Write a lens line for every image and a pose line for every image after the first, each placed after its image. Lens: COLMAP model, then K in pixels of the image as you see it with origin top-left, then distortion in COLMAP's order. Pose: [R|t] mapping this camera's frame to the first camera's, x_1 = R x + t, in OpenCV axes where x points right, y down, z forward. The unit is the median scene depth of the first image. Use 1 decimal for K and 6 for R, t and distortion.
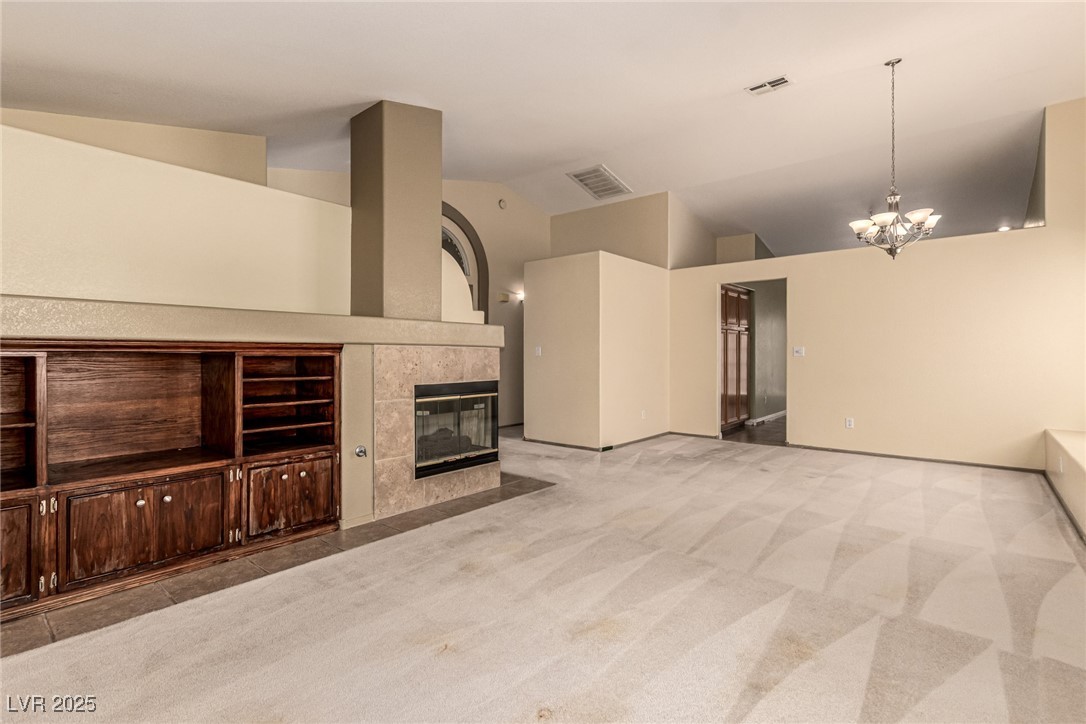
lens RADIAL K [[506.9, 0, 534.2], [0, 506.9, 357.2], [0, 0, 1]] dist [0.000719, -0.000790]
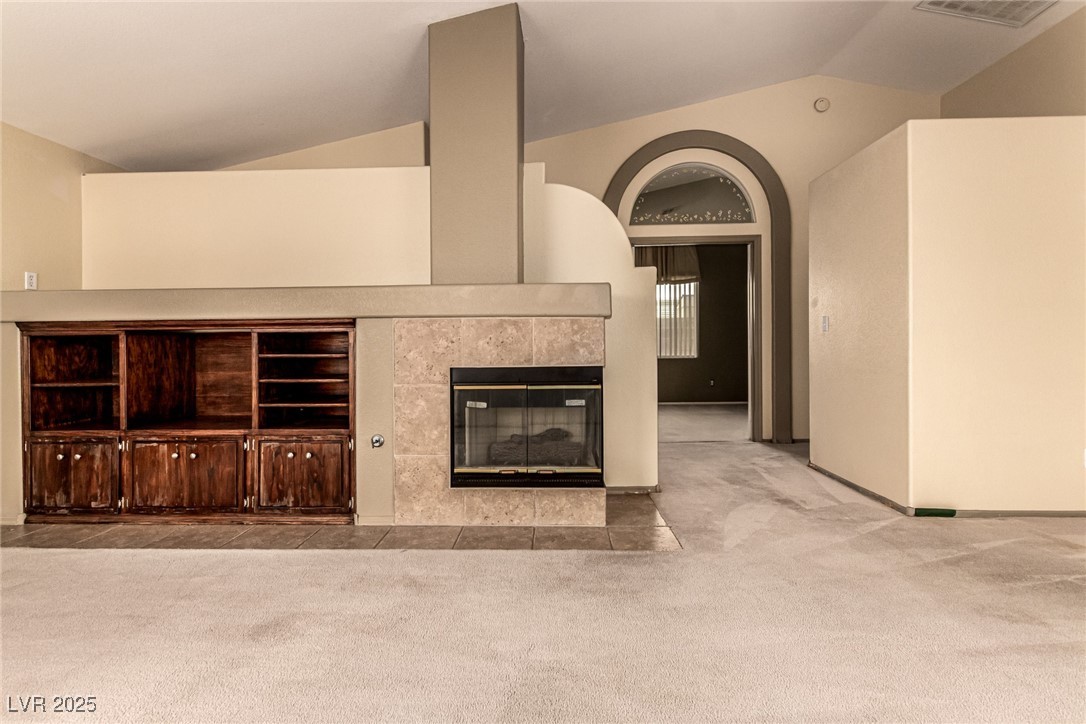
lens RADIAL K [[502.3, 0, 539.0], [0, 502.3, 343.9], [0, 0, 1]] dist [0.010810, -0.006443]
pose [[0.623469, -0.004727, -0.781833, 0.555864], [0.005516, 0.999983, -0.001647, 0.023942], [0.781828, -0.003286, 0.623485, 0.742337]]
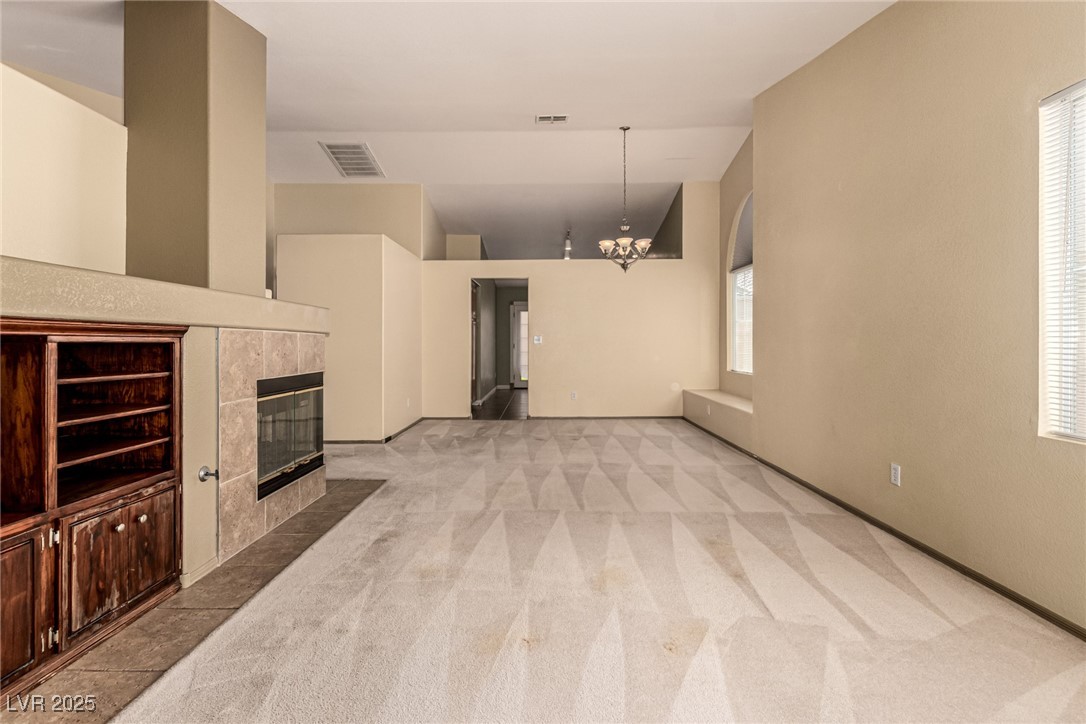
lens RADIAL K [[502.3, 0, 539.0], [0, 502.3, 343.9], [0, 0, 1]] dist [0.010810, -0.006443]
pose [[0.768390, -0.002473, 0.639977, -0.476924], [0.005490, 0.999981, -0.002728, 0.004098], [-0.639958, 0.005610, 0.768389, 0.148432]]
